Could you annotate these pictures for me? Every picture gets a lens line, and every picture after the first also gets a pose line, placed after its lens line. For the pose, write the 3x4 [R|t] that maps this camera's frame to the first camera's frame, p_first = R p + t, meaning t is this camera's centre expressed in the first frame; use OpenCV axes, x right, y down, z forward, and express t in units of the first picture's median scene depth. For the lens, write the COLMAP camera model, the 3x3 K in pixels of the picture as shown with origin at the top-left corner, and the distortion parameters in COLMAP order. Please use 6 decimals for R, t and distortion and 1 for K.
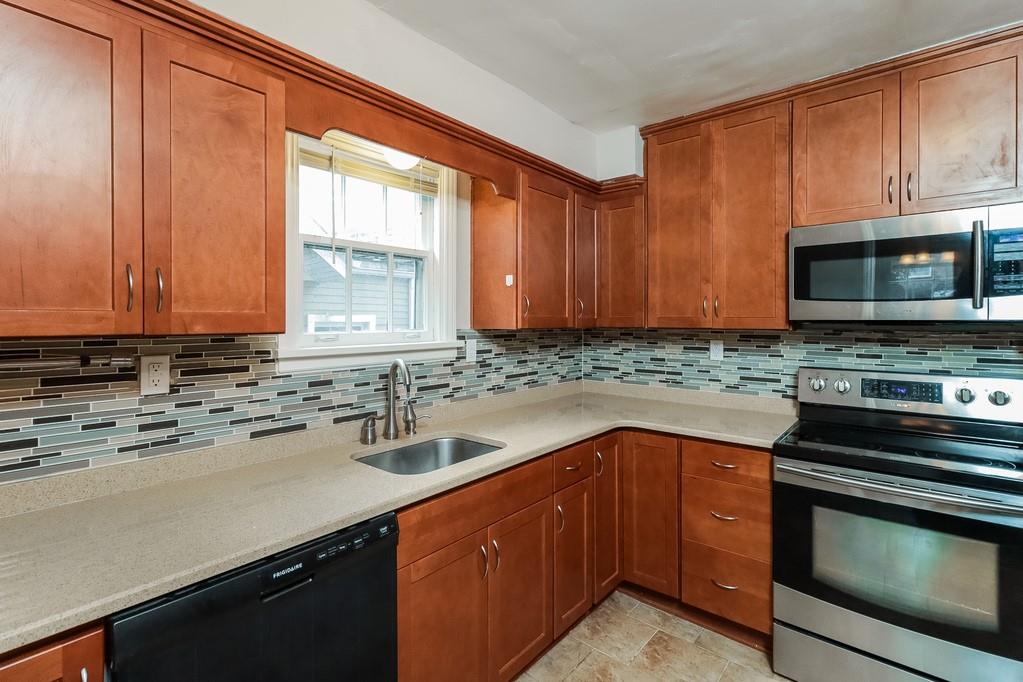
lens RADIAL K [[467.0, 0, 514.4], [0, 467.0, 334.3], [0, 0, 1]] dist [0.004781, -0.000390]
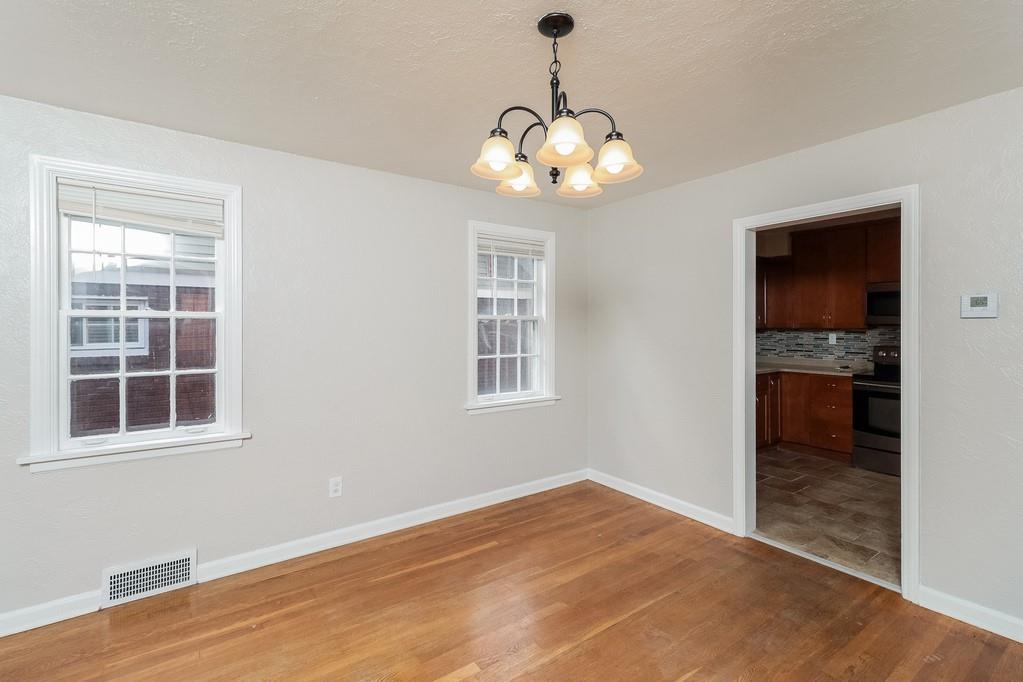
lens RADIAL K [[467.0, 0, 512.7], [0, 467.0, 334.5], [0, 0, 1]] dist [0.004781, -0.000390]
pose [[0.971470, 0.000684, -0.237162, -0.446153], [-0.002525, 0.999969, -0.007458, 0.034649], [0.237149, 0.007844, 0.971442, -1.343173]]
